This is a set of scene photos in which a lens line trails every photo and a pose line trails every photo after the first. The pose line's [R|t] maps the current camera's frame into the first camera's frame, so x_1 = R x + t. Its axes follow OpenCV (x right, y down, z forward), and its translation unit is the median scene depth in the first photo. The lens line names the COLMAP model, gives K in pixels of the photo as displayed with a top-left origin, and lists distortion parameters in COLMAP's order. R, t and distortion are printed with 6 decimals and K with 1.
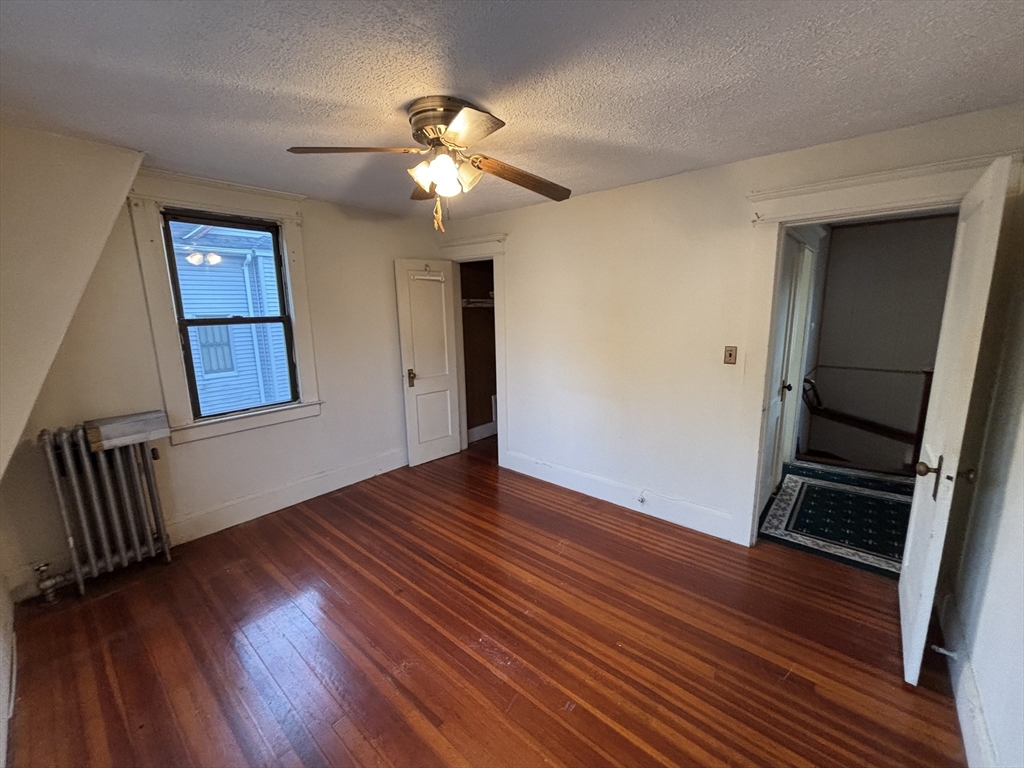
lens RADIAL K [[414.6, 0, 512.0], [0, 414.6, 384.0], [0, 0, 1]] dist [-0.001453, 0.001315]
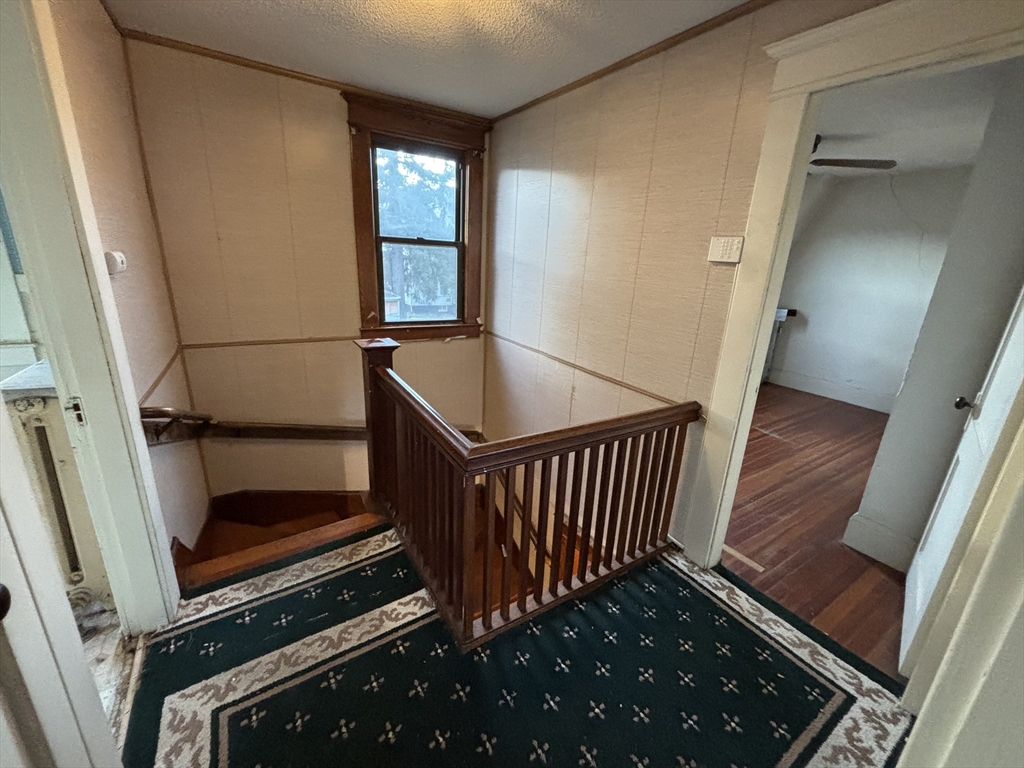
lens RADIAL K [[414.6, 0, 512.0], [0, 414.6, 384.0], [0, 0, 1]] dist [-0.001453, 0.001315]
pose [[0.288481, -0.245380, 0.925509, 0.502779], [0.117117, 0.968389, 0.220243, -0.083871], [-0.950296, 0.044857, 0.308100, 0.619928]]
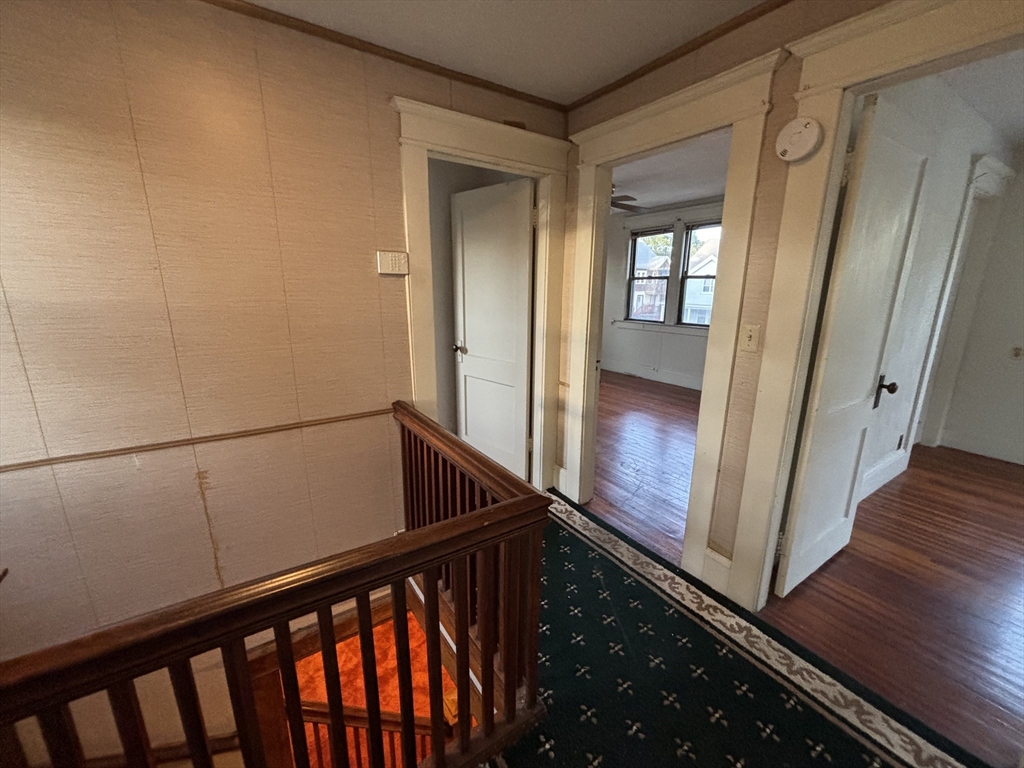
lens RADIAL K [[414.6, 0, 512.0], [0, 414.6, 384.0], [0, 0, 1]] dist [-0.001453, 0.001315]
pose [[-0.963341, -0.049175, 0.263736, 0.732022], [0.063267, 0.913691, 0.401455, -0.155548], [-0.260714, 0.403424, -0.877084, 0.987129]]
